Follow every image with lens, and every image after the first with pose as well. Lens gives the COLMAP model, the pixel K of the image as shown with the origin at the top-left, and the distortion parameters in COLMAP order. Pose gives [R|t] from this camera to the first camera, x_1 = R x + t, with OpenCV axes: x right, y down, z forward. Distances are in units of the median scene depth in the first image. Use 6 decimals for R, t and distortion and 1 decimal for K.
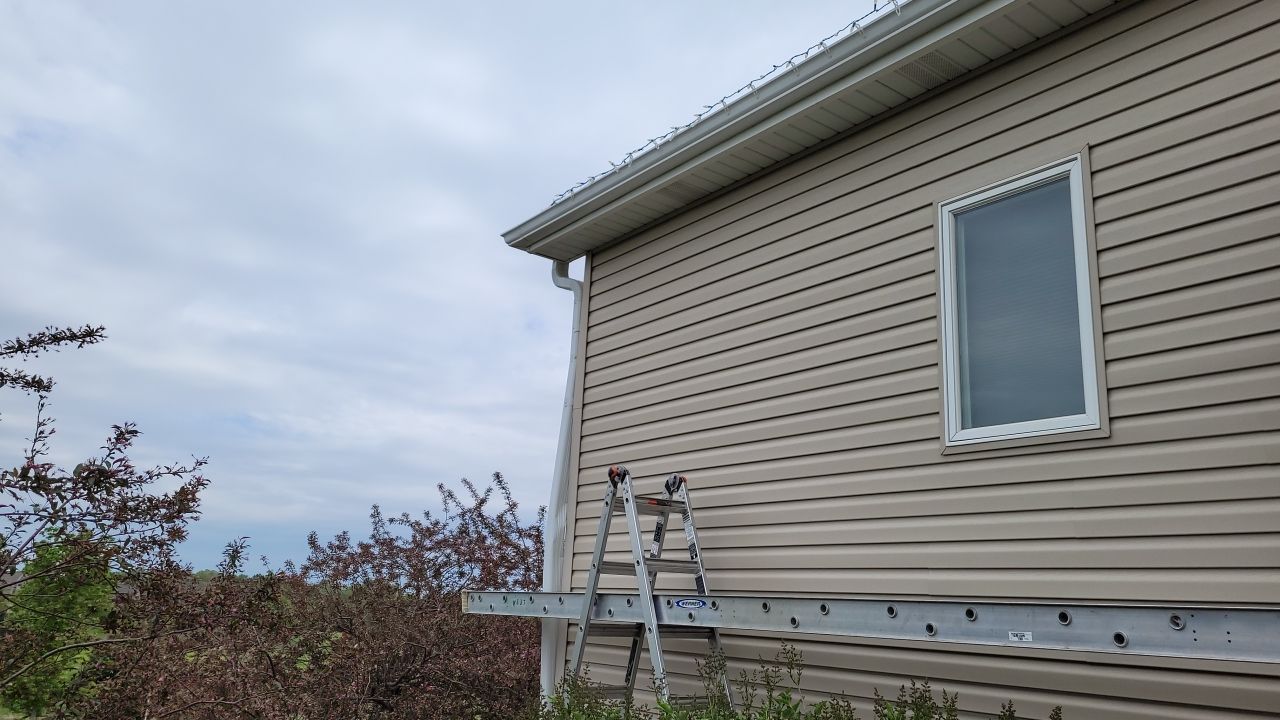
lens RADIAL K [[936.2, 0, 640.0], [0, 936.2, 360.0], [0, 0, 1]] dist [0.111540, -0.094076]
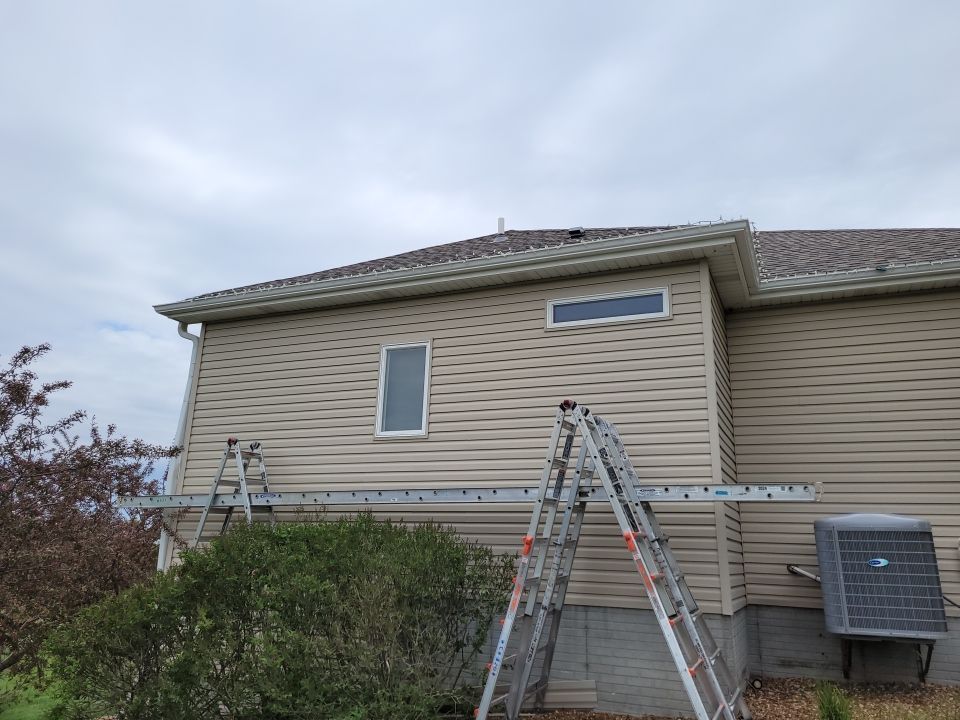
lens RADIAL K [[673.6, 0, 480.0], [0, 673.6, 360.0], [0, 0, 1]] dist [0.078735, 0.001175]
pose [[0.870640, 0.103875, 0.480829, -0.318506], [-0.113732, 0.993474, -0.008688, -0.126118], [-0.478594, -0.047121, 0.876771, -0.716963]]
